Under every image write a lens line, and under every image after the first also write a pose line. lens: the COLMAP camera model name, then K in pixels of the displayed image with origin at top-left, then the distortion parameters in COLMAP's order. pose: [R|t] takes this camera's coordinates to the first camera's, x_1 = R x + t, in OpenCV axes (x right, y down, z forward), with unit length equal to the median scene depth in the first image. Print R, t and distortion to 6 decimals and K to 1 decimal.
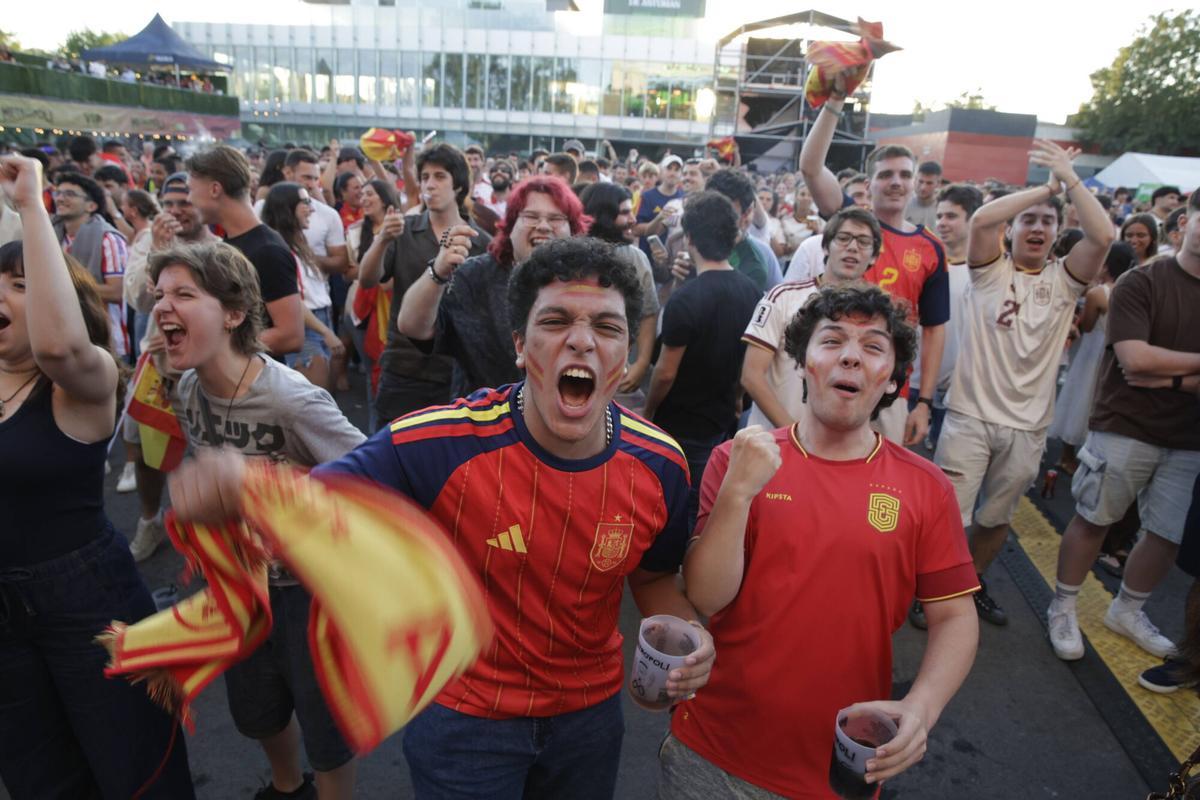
lens RADIAL K [[804.1, 0, 592.2], [0, 804.1, 399.3], [0, 0, 1]] dist [-0.116859, 0.085227]
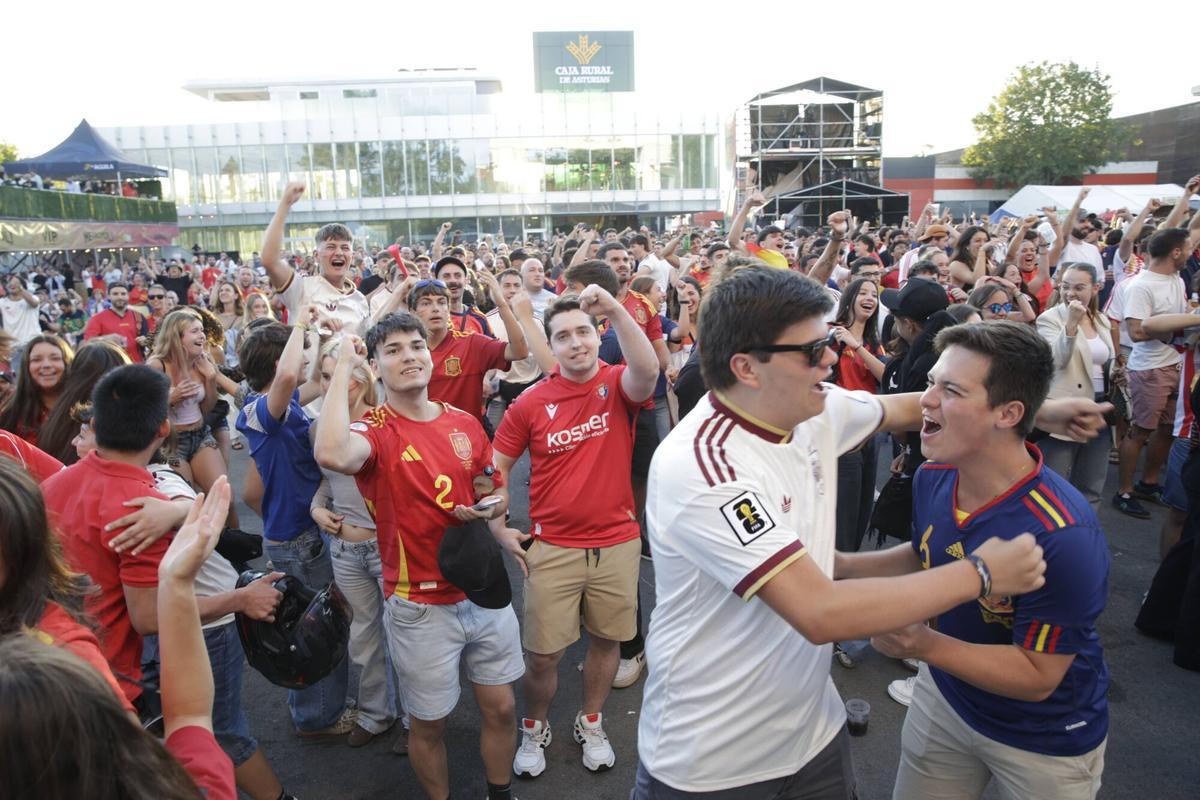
lens RADIAL K [[813.2, 0, 595.5], [0, 813.2, 398.3], [0, 0, 1]] dist [-0.113158, 0.088335]
pose [[0.979501, -0.119610, 0.162086, -0.126515], [0.133530, 0.987982, -0.077859, -0.012044], [-0.150826, 0.097907, 0.983700, 0.012016]]
